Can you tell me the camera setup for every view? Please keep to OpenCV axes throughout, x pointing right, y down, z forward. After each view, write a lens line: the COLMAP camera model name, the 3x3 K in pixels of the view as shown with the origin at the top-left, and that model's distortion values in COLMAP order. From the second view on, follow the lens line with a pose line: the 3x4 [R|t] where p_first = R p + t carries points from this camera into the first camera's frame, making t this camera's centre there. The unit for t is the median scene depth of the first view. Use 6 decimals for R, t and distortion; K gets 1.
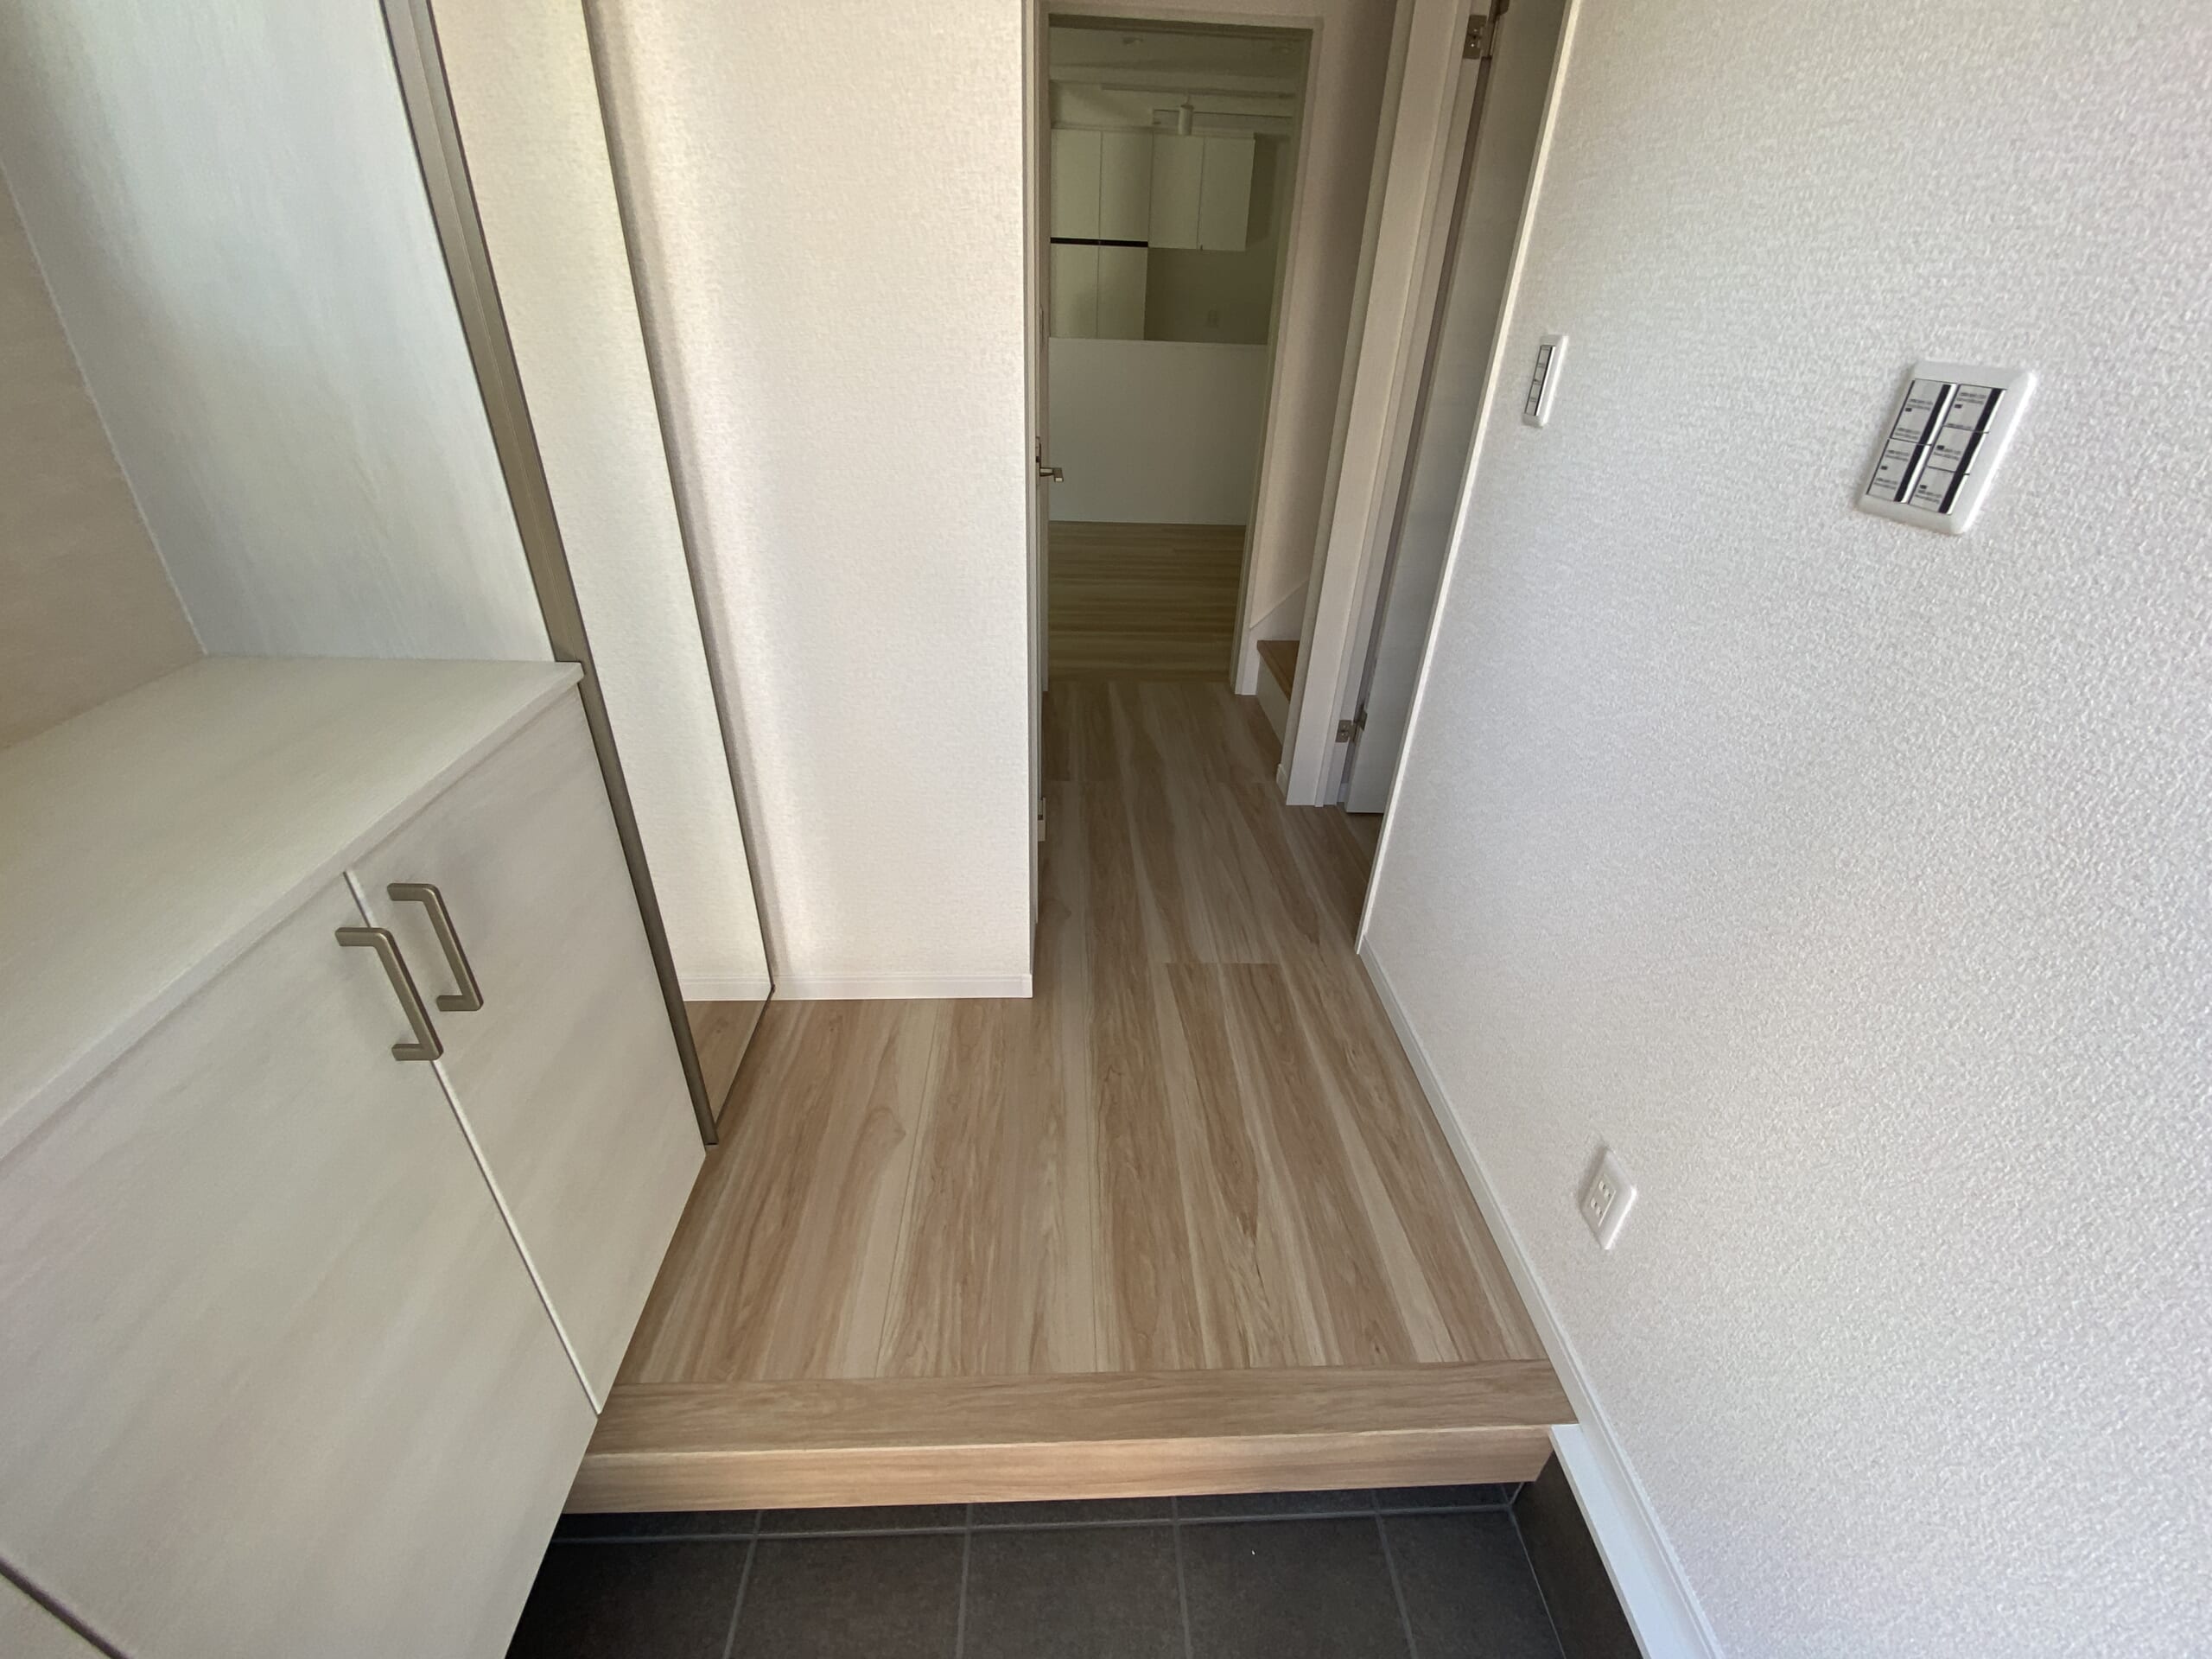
lens RADIAL K [[903.9, 0, 1103.8], [0, 903.9, 838.9], [0, 0, 1]] dist [0.011233, -0.015978]
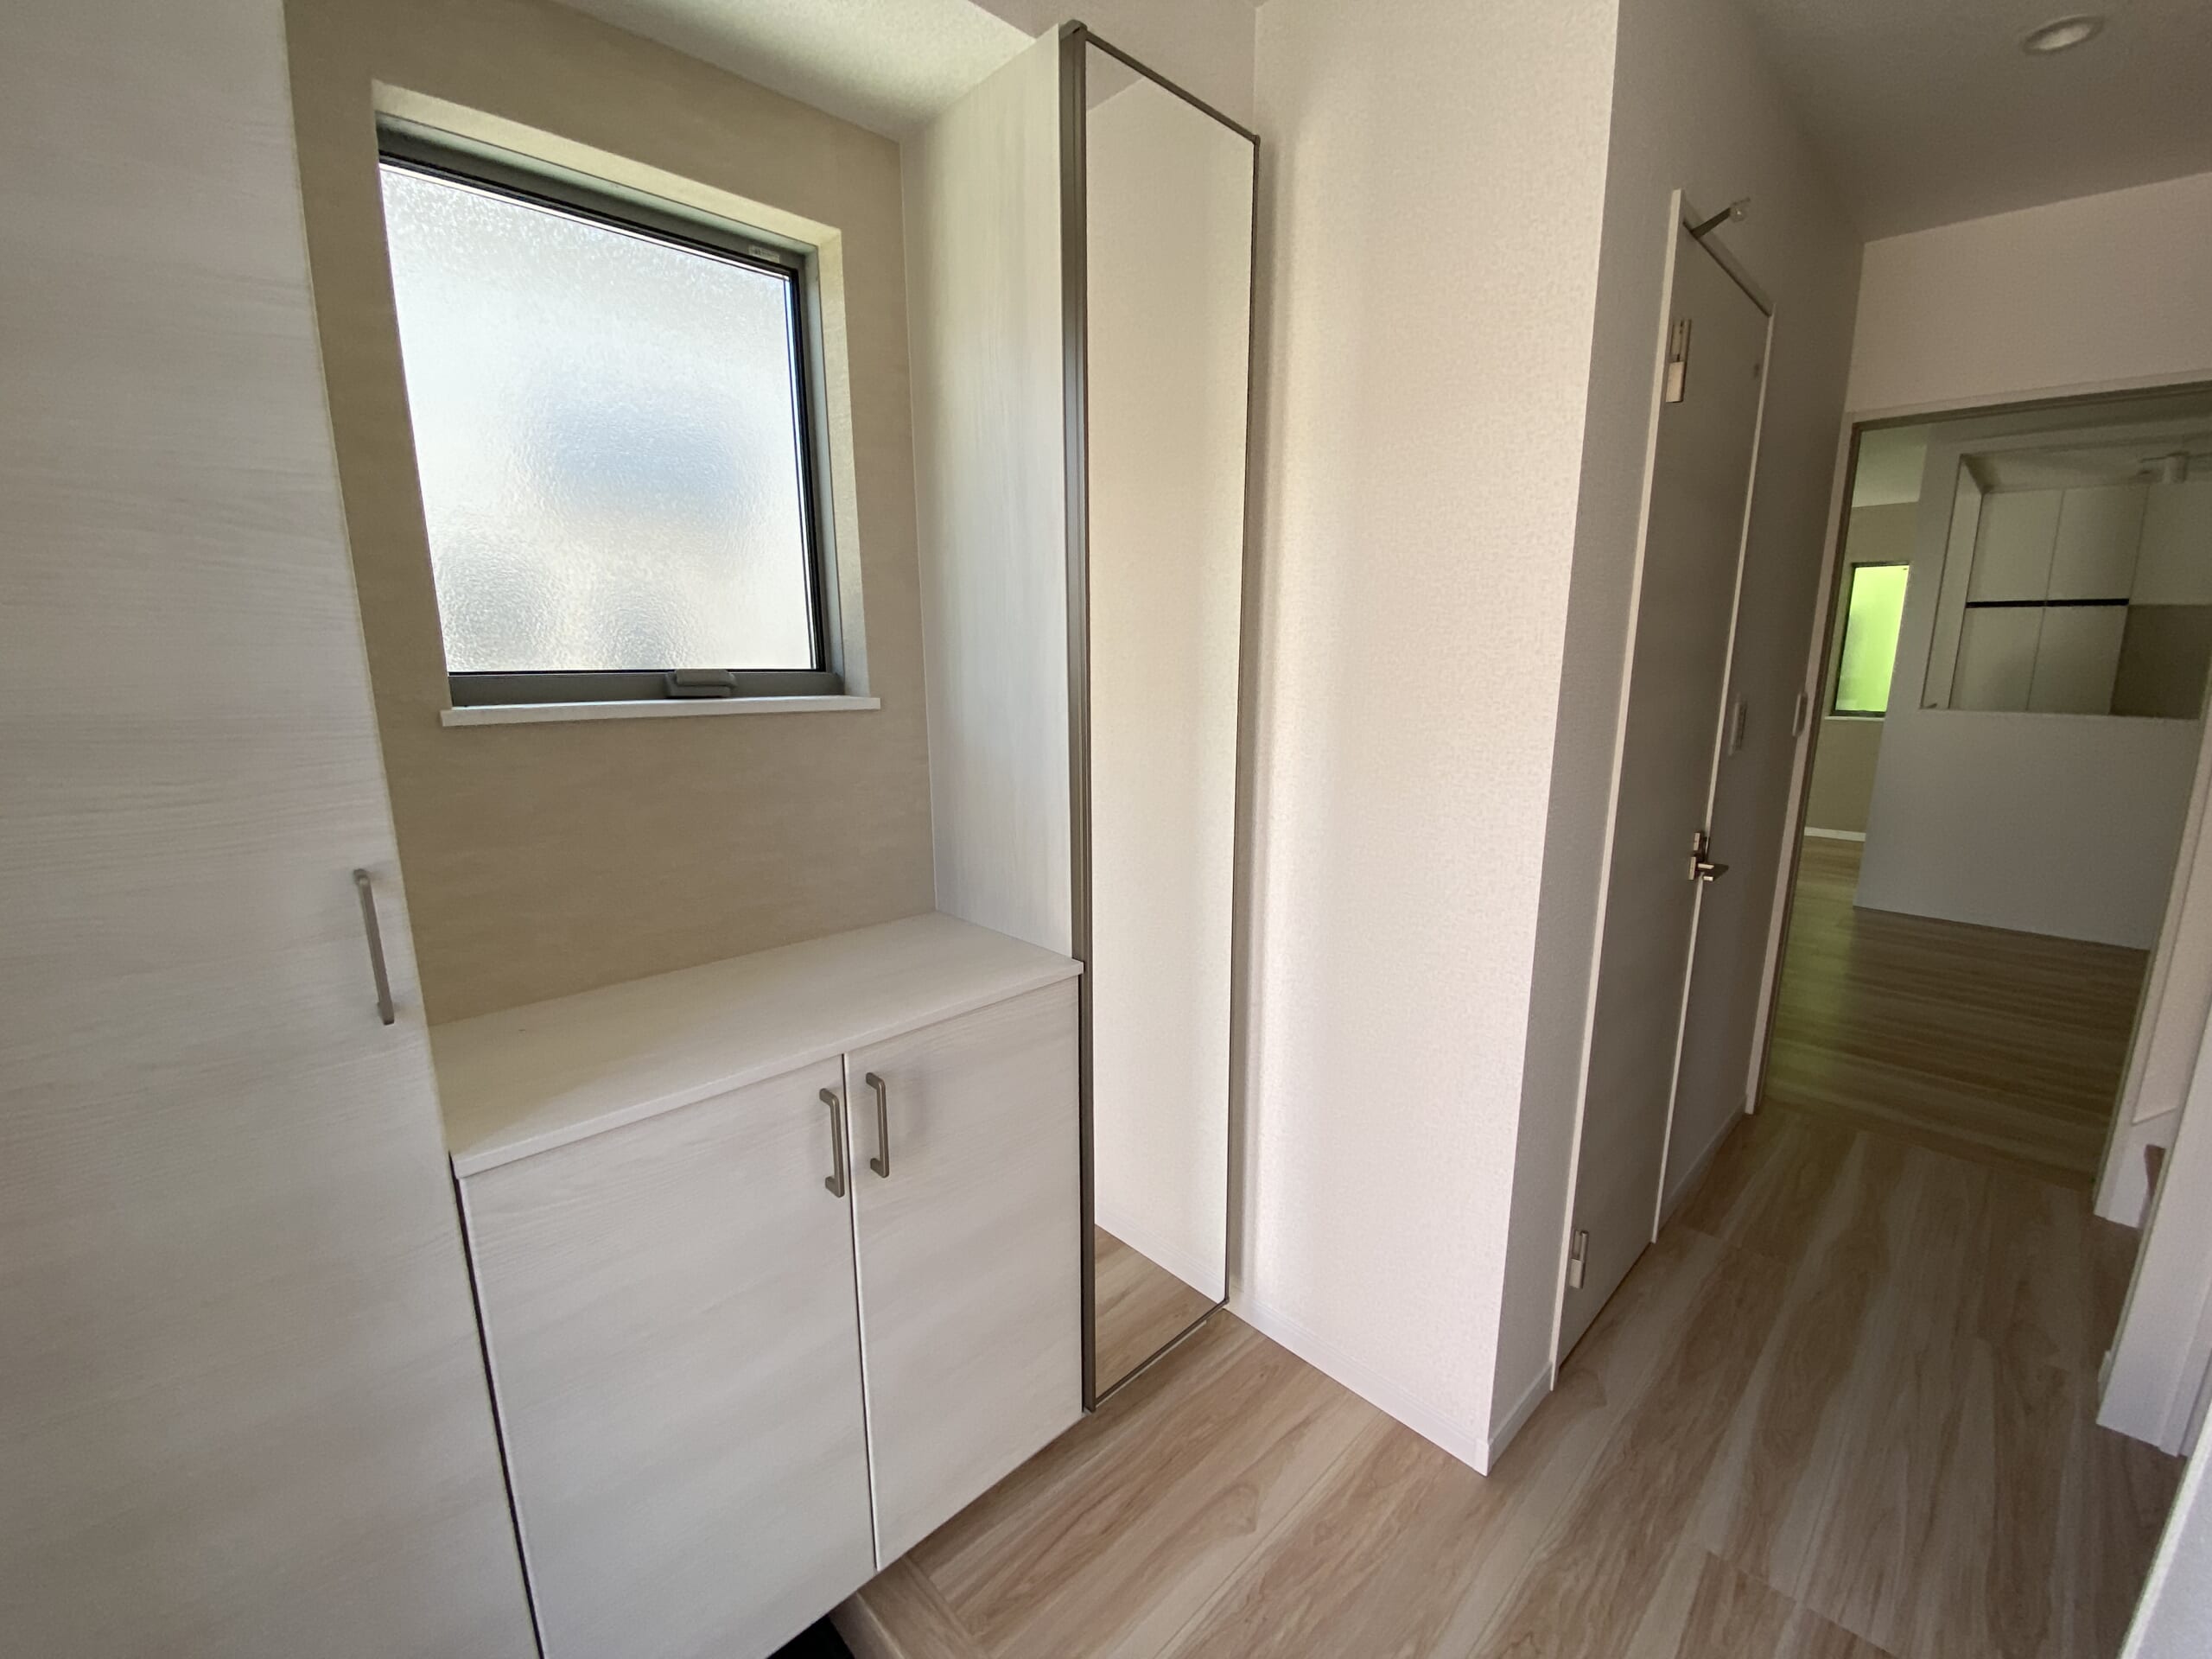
lens RADIAL K [[878.9, 0, 1080.7], [0, 878.9, 822.3], [0, 0, 1]] dist [0.000524, -0.013684]
pose [[0.638467, 0.095446, -0.763708, 0.231226], [-0.362497, 0.912621, -0.188995, -0.078507], [0.678937, 0.397509, 0.617277, 0.056424]]
